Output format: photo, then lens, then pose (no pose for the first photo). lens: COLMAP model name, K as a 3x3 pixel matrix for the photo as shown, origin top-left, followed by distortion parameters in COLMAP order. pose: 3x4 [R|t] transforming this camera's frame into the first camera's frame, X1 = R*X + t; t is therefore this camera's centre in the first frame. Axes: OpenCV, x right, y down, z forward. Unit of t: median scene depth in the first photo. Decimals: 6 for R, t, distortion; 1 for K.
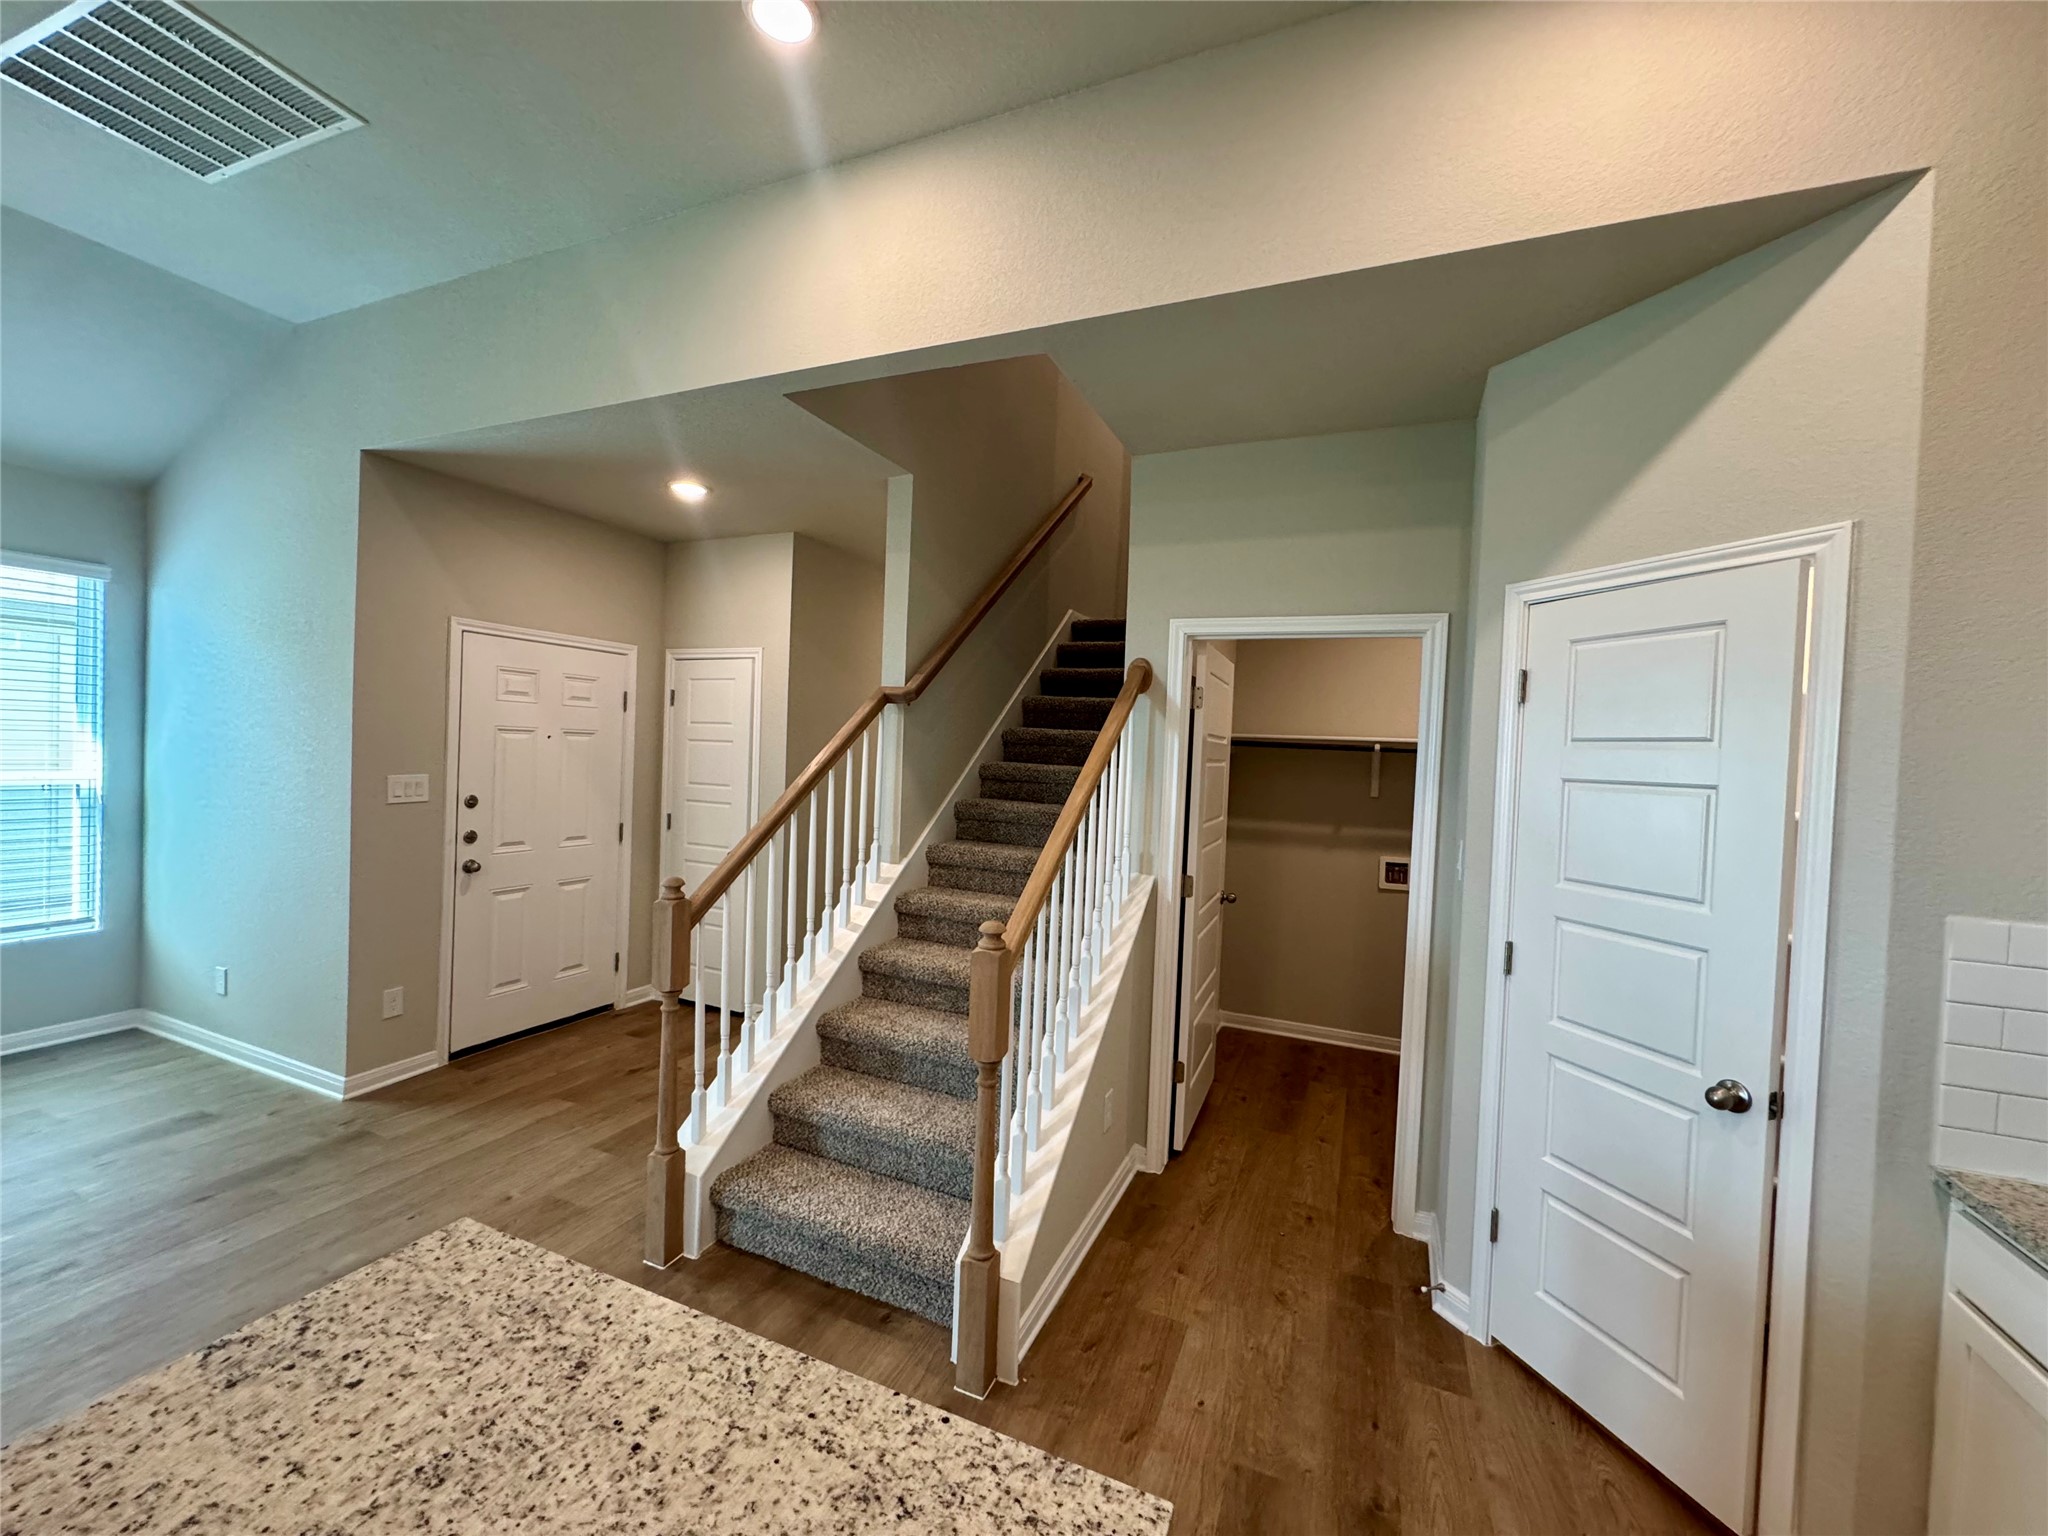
lens RADIAL K [[820.8, 0, 1024.0], [0, 820.8, 768.0], [0, 0, 1]] dist [0.000940, 0.000216]
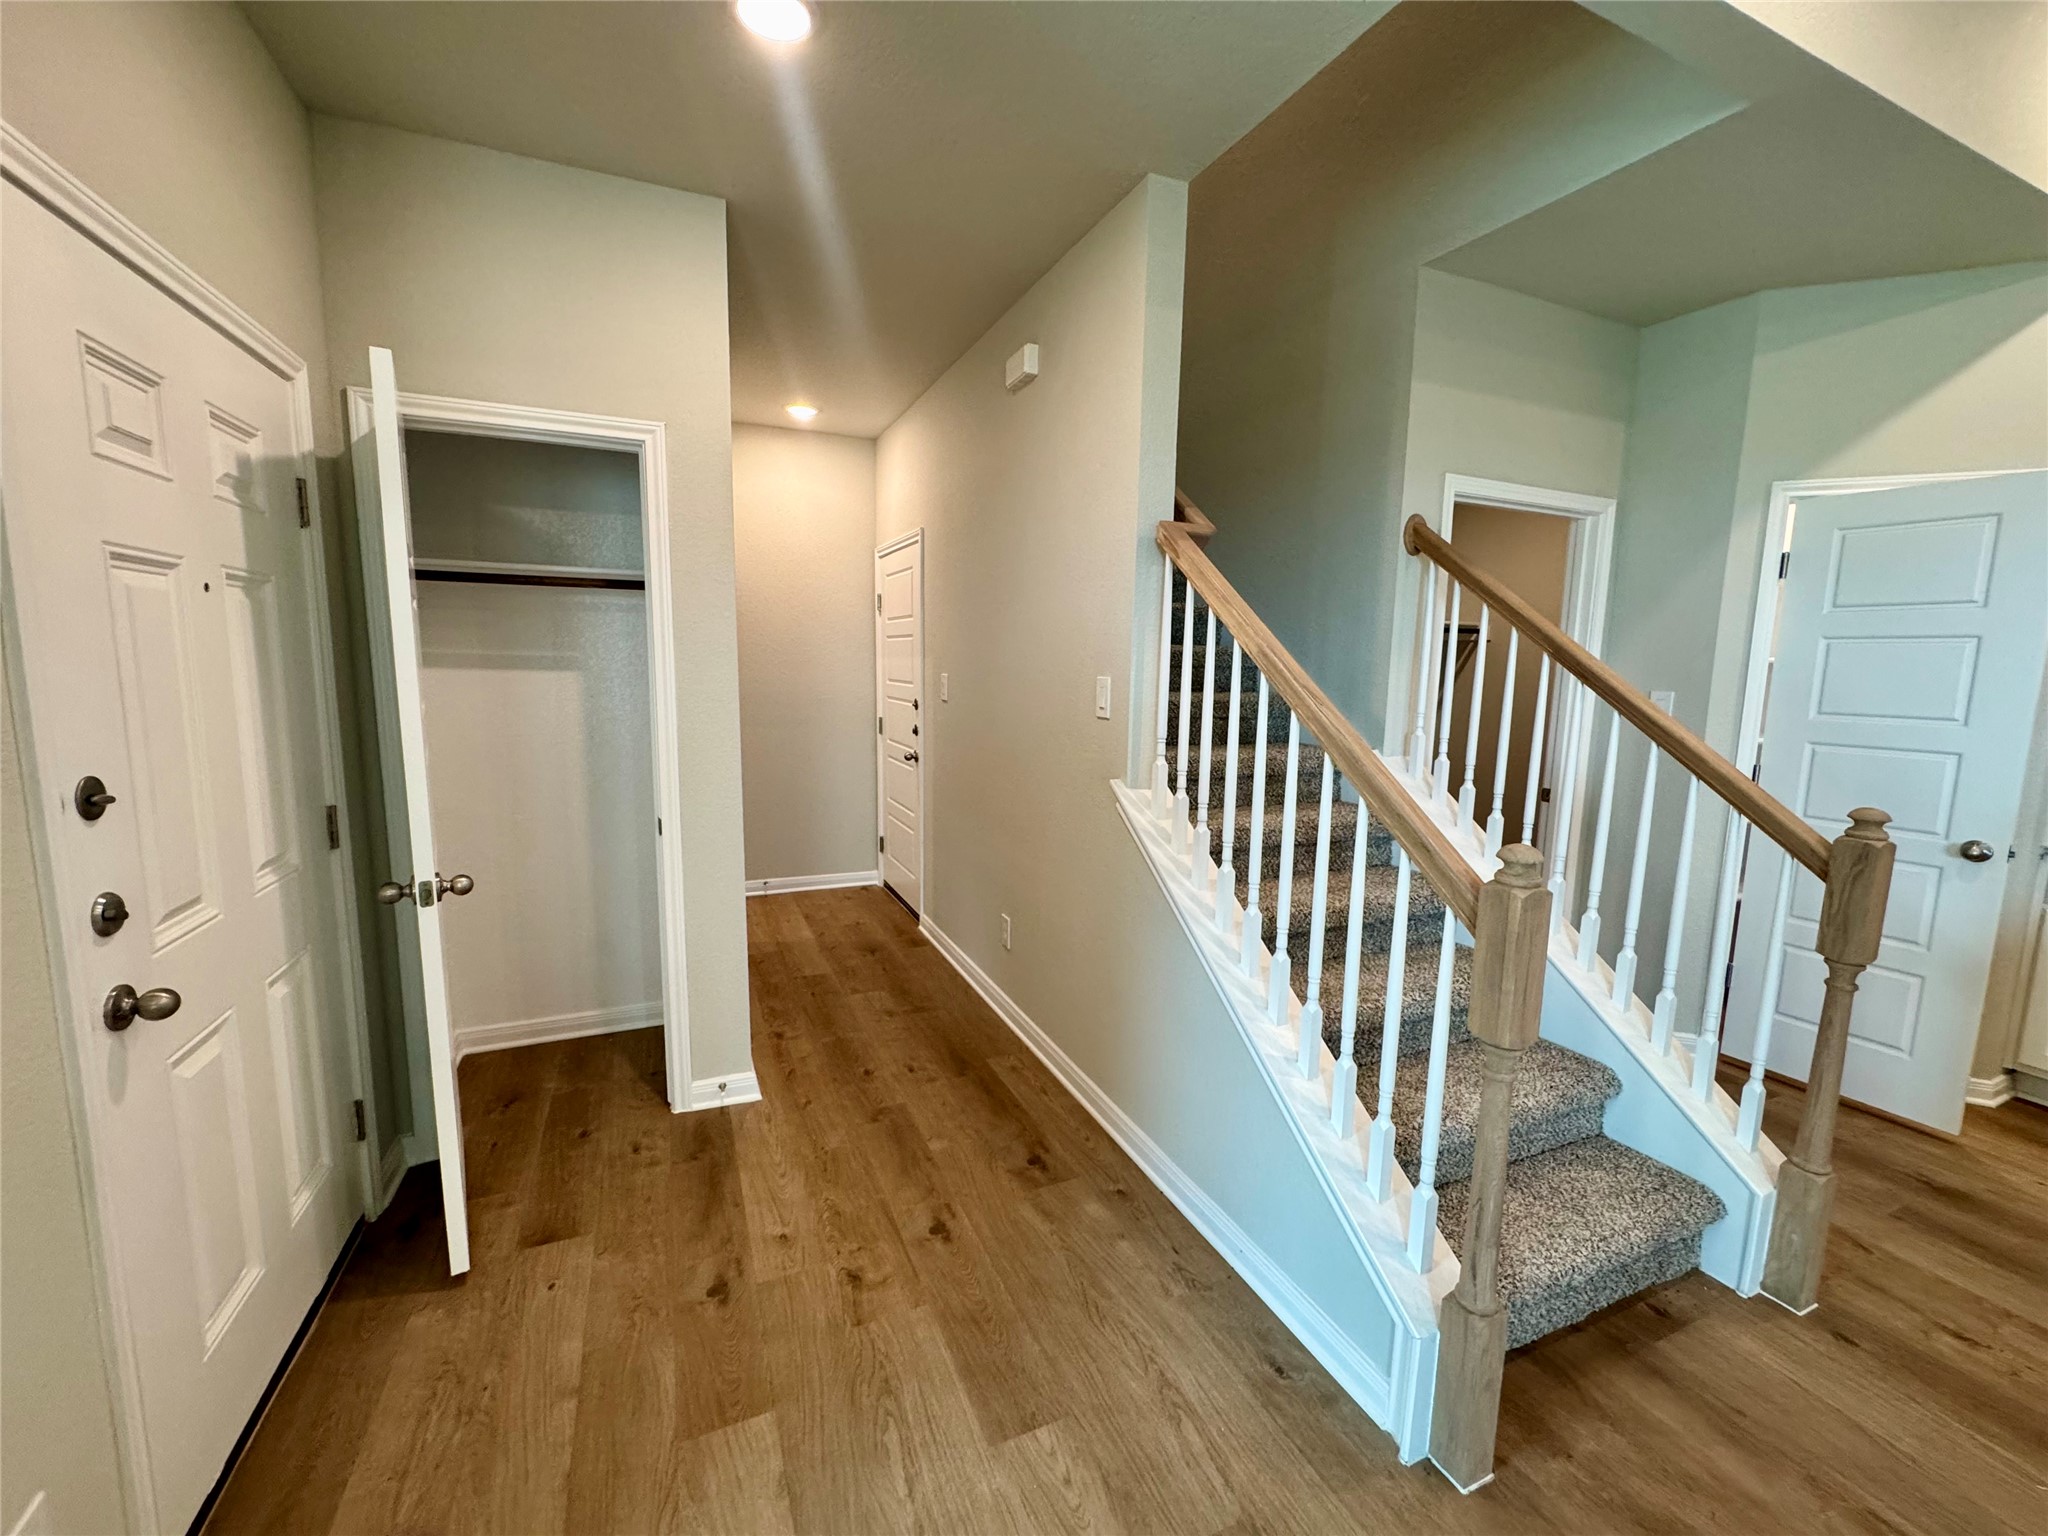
lens RADIAL K [[820.8, 0, 1024.0], [0, 820.8, 768.0], [0, 0, 1]] dist [0.000940, 0.000216]
pose [[0.685592, -0.125241, 0.717132, -0.654994], [0.028717, 0.988976, 0.145263, -0.003067], [-0.727419, -0.078997, 0.681631, 0.554619]]
